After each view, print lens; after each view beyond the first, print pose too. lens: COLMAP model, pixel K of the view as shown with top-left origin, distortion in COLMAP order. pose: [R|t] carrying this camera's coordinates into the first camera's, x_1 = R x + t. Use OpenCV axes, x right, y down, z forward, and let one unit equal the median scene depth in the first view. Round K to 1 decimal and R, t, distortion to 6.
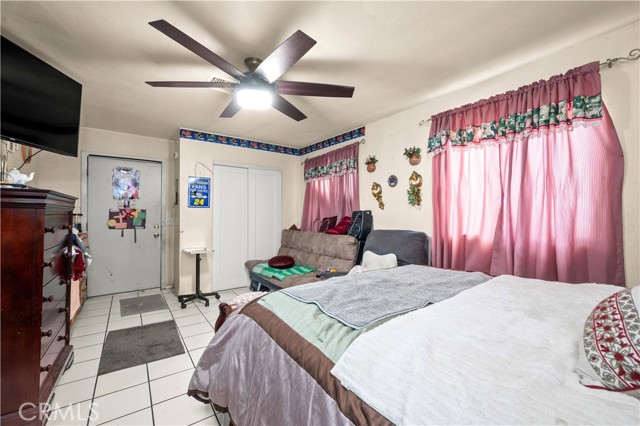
lens RADIAL K [[258.3, 0, 316.4], [0, 258.3, 213.3], [0, 0, 1]] dist [-0.000623, -0.000336]
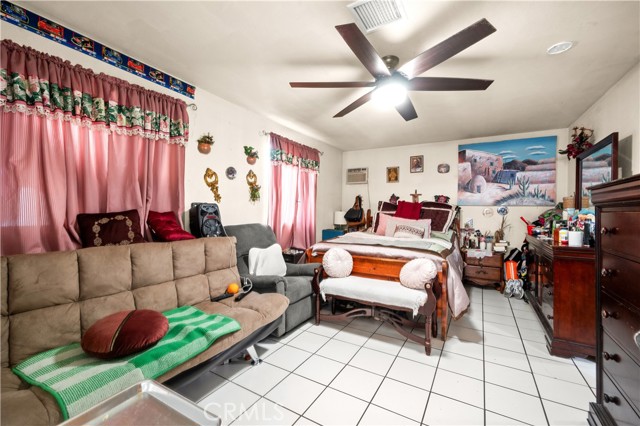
lens RADIAL K [[271.9, 0, 317.4], [0, 271.9, 211.5], [0, 0, 1]] dist [0.005012, 0.000714]
pose [[-0.387222, -0.001951, 0.921984, -0.689061], [-0.013750, 0.999899, -0.003659, 0.012572], [-0.921884, -0.014094, -0.387210, 1.023083]]
